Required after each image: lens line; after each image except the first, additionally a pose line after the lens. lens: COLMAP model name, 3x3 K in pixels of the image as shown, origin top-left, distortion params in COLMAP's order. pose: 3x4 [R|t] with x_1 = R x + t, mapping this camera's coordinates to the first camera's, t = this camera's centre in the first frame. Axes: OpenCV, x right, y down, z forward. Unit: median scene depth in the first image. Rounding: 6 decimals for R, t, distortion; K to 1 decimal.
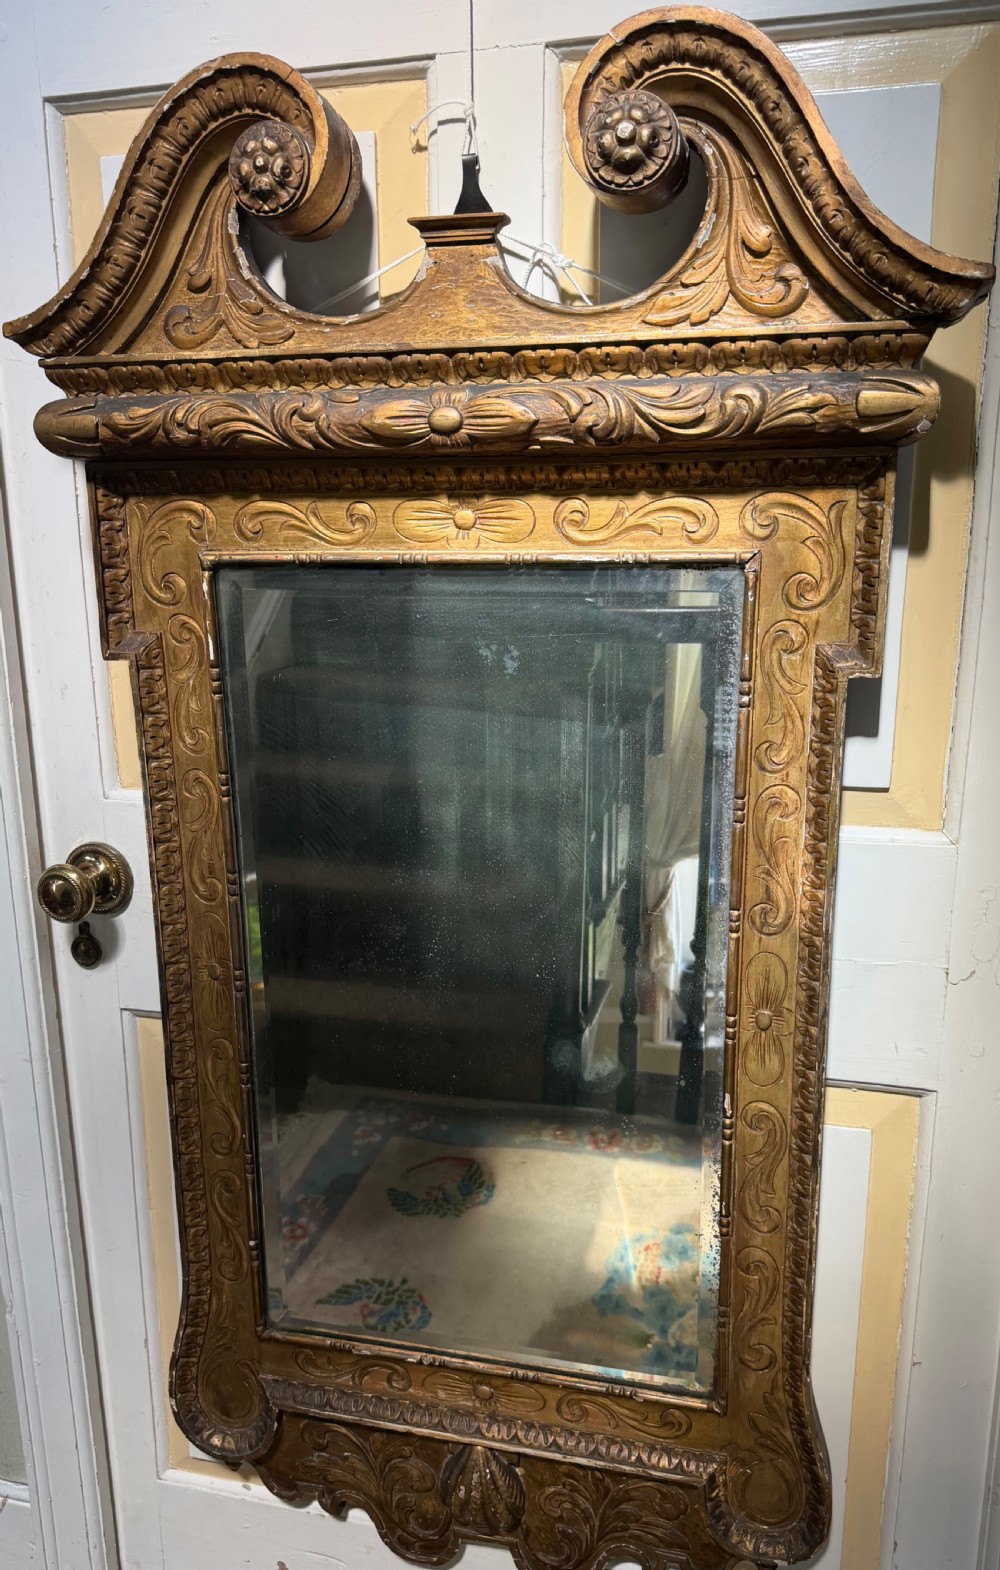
lens RADIAL K [[1242.3, 0, 509.6], [0, 1242.3, 842.2], [0, 0, 1]] dist [0.011172, -0.026232]
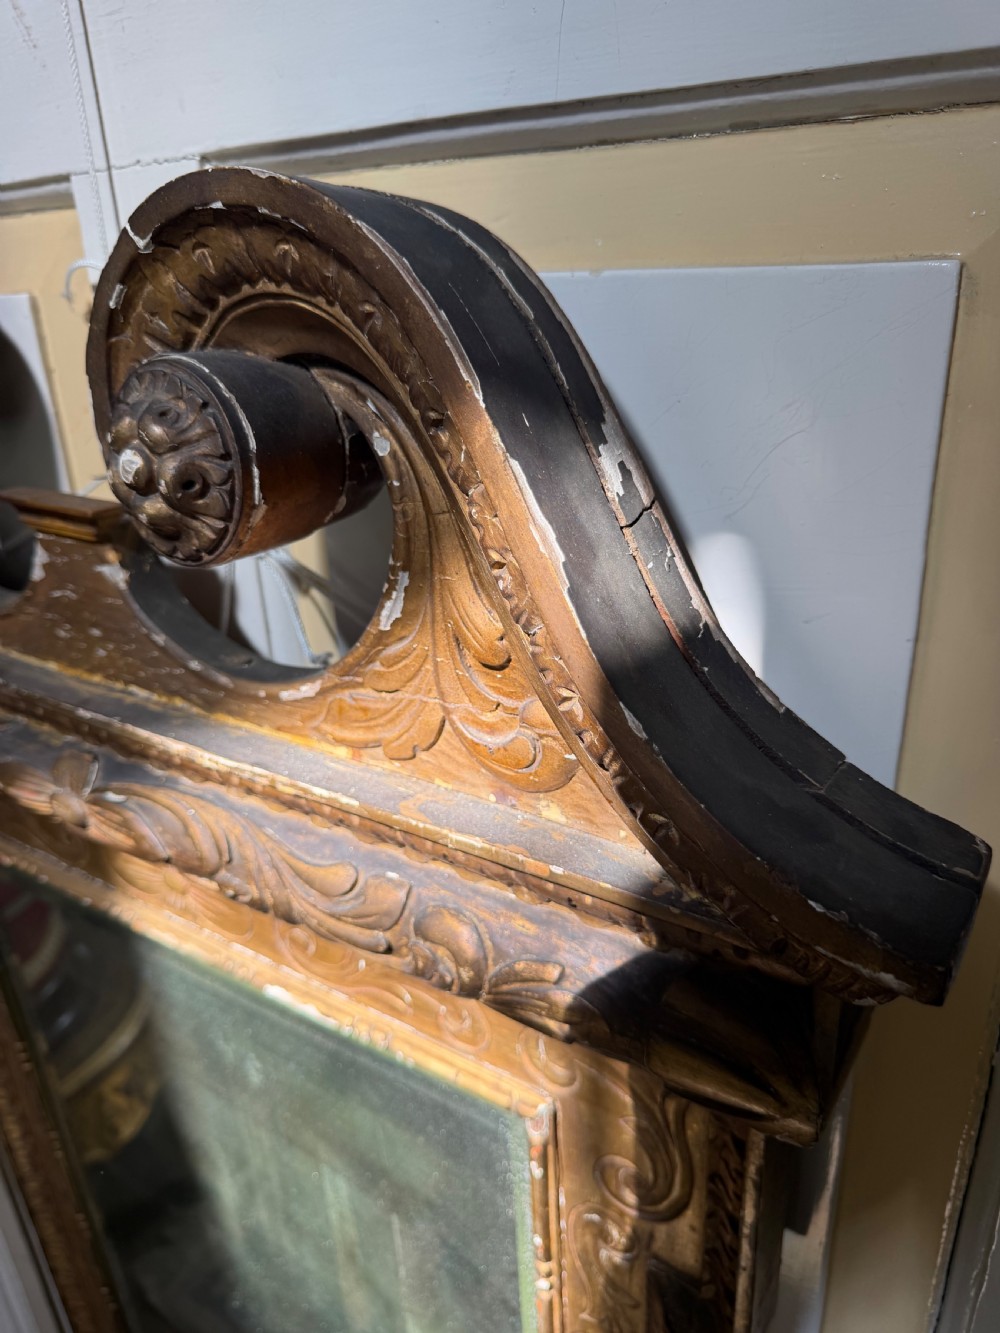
lens RADIAL K [[958.5, 0, 505.4], [0, 958.5, 664.2], [0, 0, 1]] dist [-0.012148, -0.009301]
pose [[0.949461, 0.090731, -0.300485, 0.277818], [-0.041573, 0.985228, 0.166127, -0.472379], [0.311119, -0.145240, 0.939208, 0.589646]]
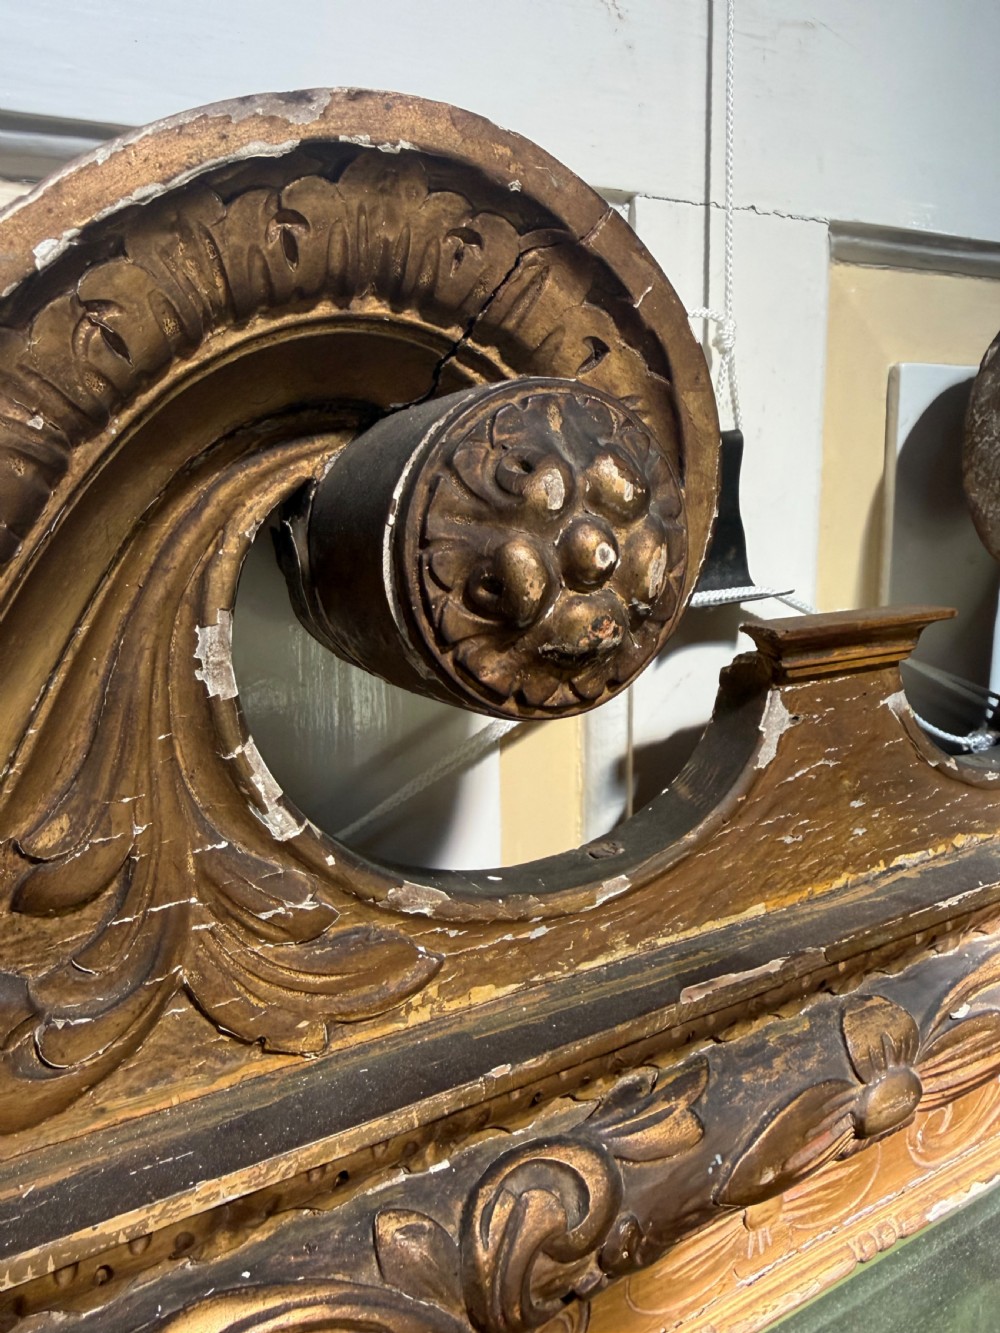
lens RADIAL K [[958.5, 0, 494.4], [0, 958.5, 598.9], [0, 0, 1]] dist [-0.012148, -0.009301]
pose [[0.721362, -0.115052, 0.682935, -0.312955], [0.181815, 0.982977, -0.026446, -0.483471], [-0.668267, 0.143245, 0.730000, 0.788776]]
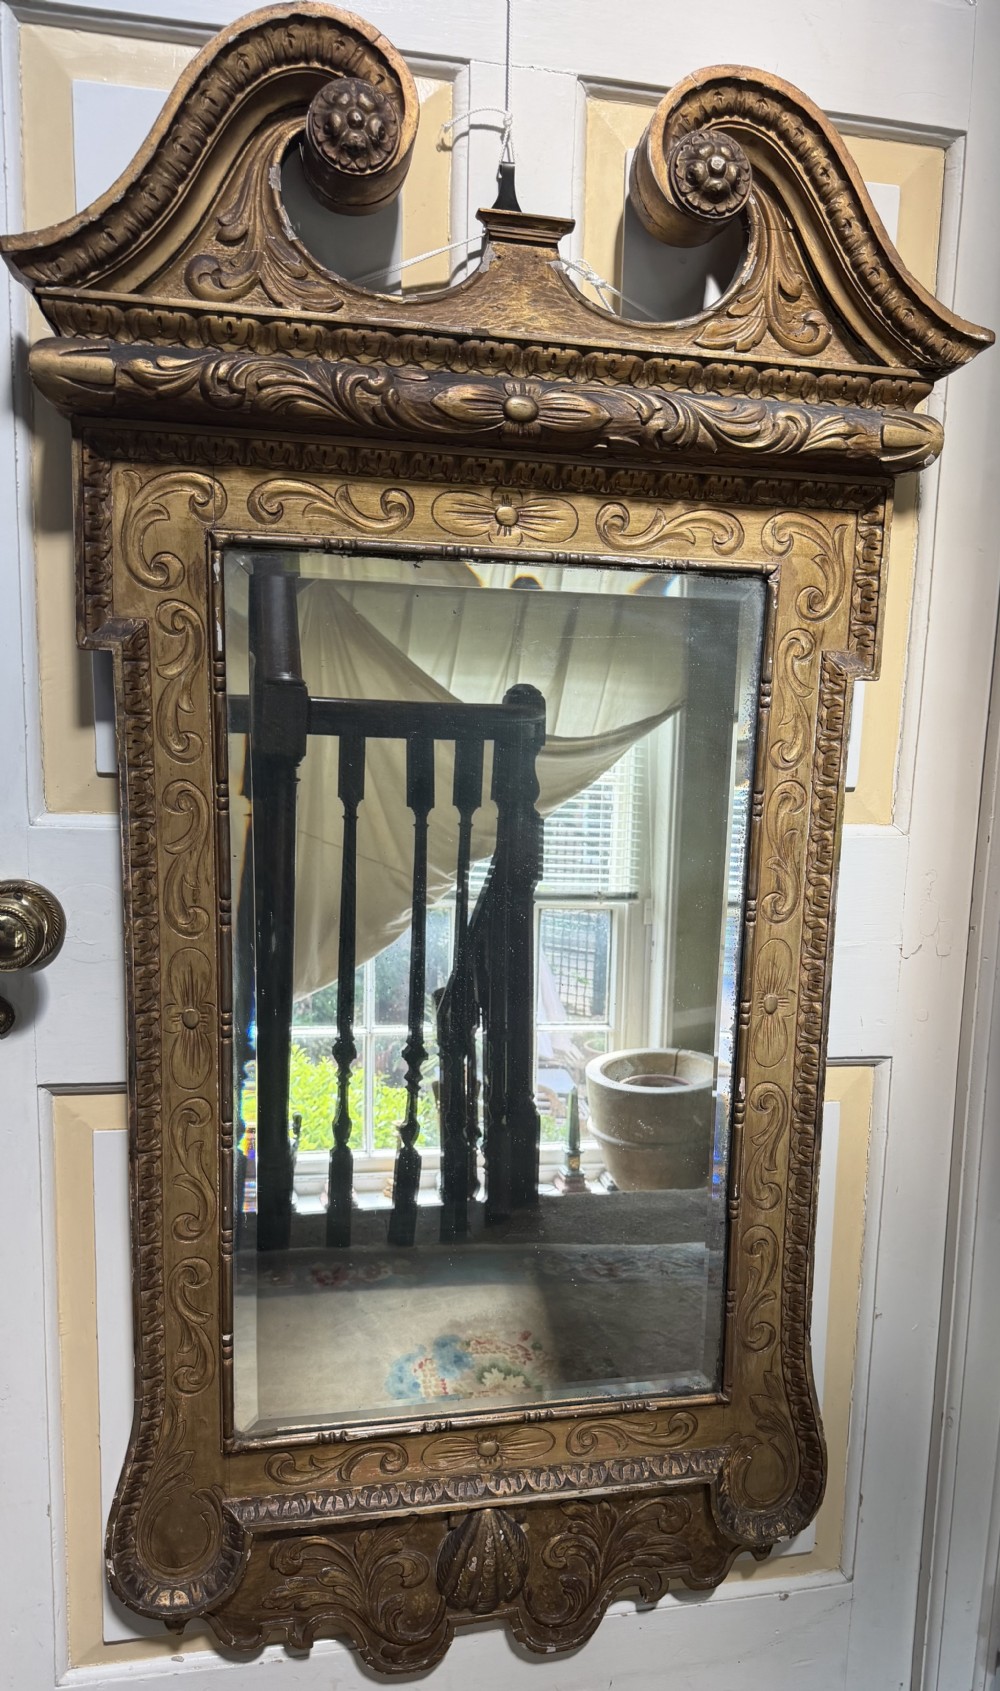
lens RADIAL K [[1337.8, 0, 567.7], [0, 1337.8, 946.6], [0, 0, 1]] dist [0.004008, -0.010735]
pose [[0.882873, -0.049541, 0.466992, -0.516545], [0.082194, 0.995371, -0.049797, 0.144250], [-0.462364, 0.082349, 0.882858, 0.053480]]
